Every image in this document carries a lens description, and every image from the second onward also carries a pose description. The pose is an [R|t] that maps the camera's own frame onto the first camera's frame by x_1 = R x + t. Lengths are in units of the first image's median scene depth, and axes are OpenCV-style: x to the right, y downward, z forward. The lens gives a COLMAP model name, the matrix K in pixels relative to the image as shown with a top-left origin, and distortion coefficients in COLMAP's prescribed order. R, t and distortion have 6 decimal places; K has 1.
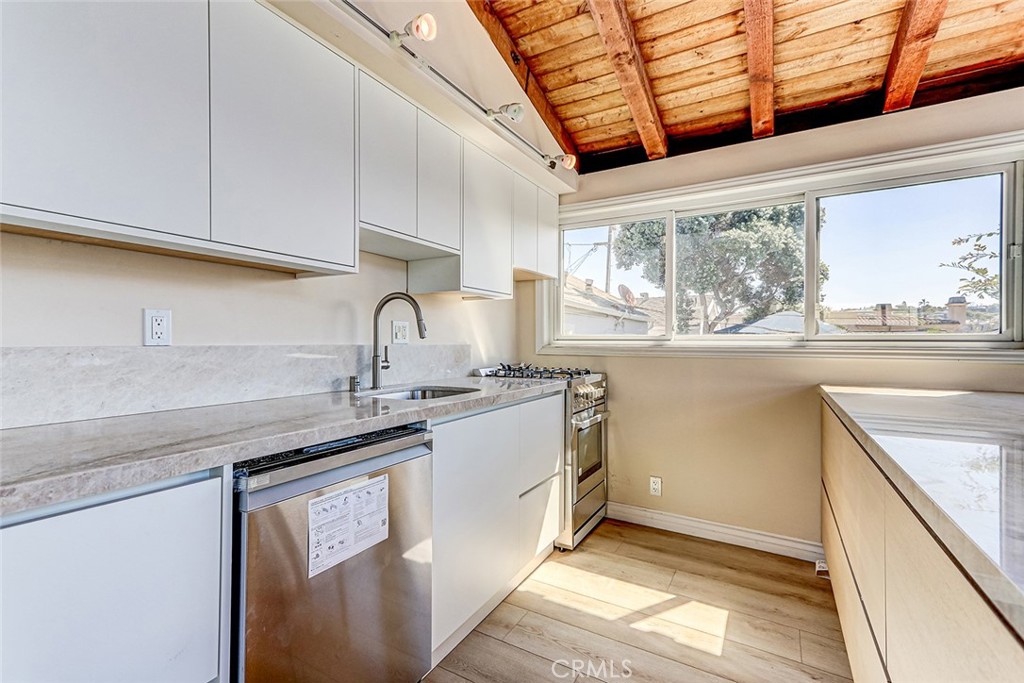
lens RADIAL K [[460.6, 0, 502.3], [0, 460.6, 340.8], [0, 0, 1]] dist [0.016848, -0.000256]
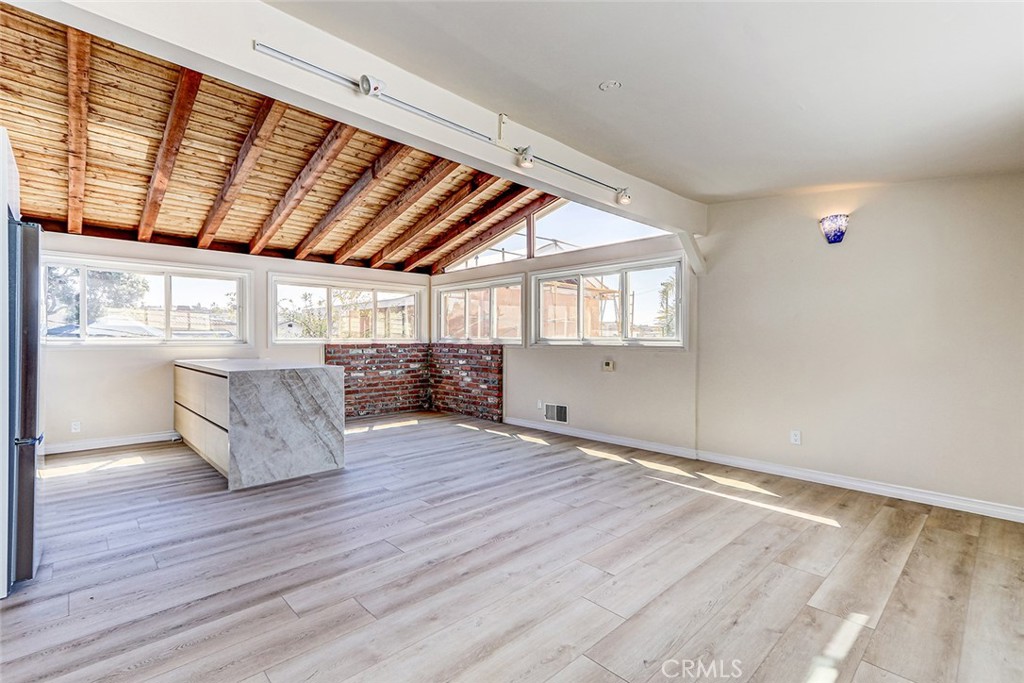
lens RADIAL K [[460.6, 0, 502.3], [0, 460.6, 340.8], [0, 0, 1]] dist [0.016848, -0.000256]
pose [[0.277026, -0.005326, 0.960848, -1.089063], [-0.000226, 0.999984, 0.005608, -0.015688], [-0.960863, -0.001770, 0.277020, -1.208531]]
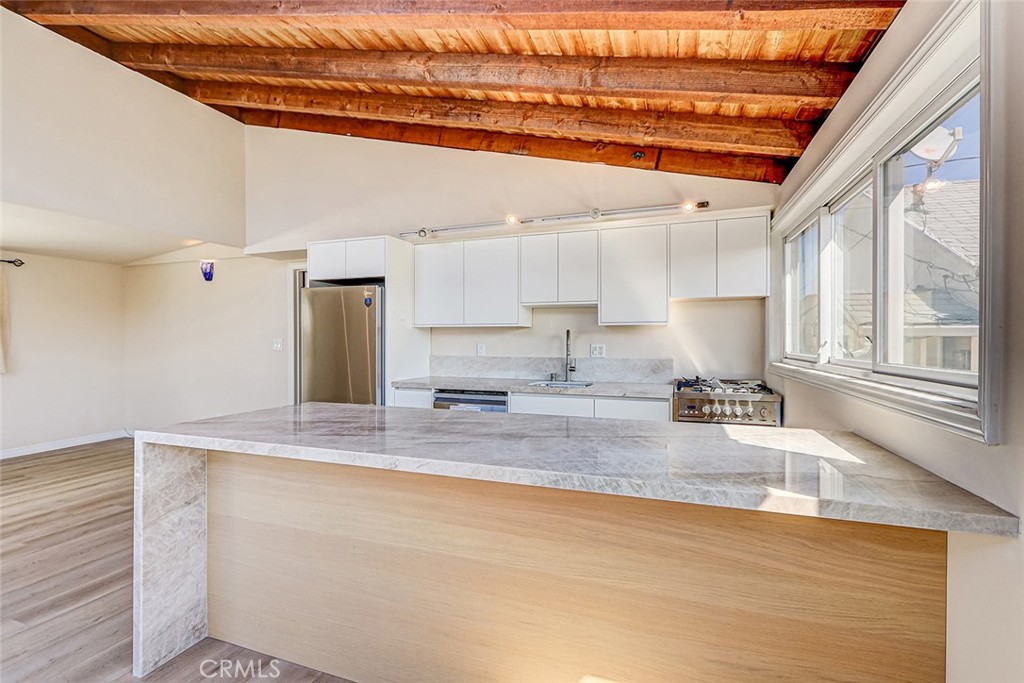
lens RADIAL K [[469.6, 0, 498.1], [0, 469.6, 339.8], [0, 0, 1]] dist [0.000152, -0.000046]
pose [[0.181558, -0.007641, -0.983350, 1.349890], [0.000451, 0.999970, -0.007687, -0.042950], [0.983380, 0.000952, 0.181556, 0.332742]]
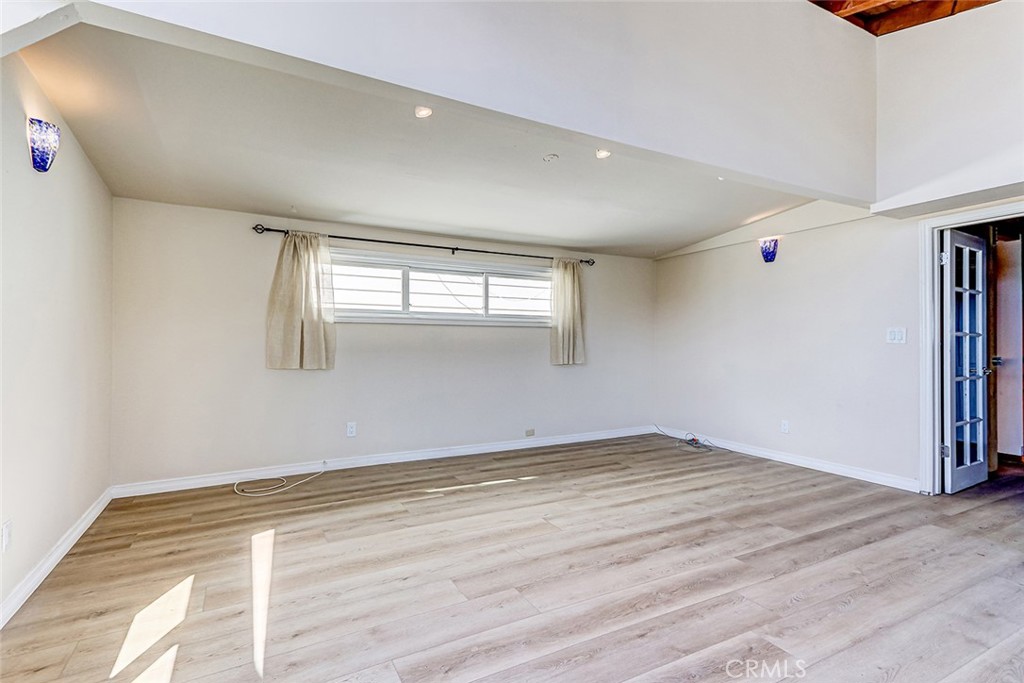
lens RADIAL K [[482.1, 0, 500.0], [0, 482.1, 341.4], [0, 0, 1]] dist [0.021988, -0.000208]
pose [[-0.519261, -0.009283, -0.854565, 1.125717], [-0.006138, 0.999956, -0.007133, 0.001252], [0.854593, 0.001542, -0.519295, -0.566705]]
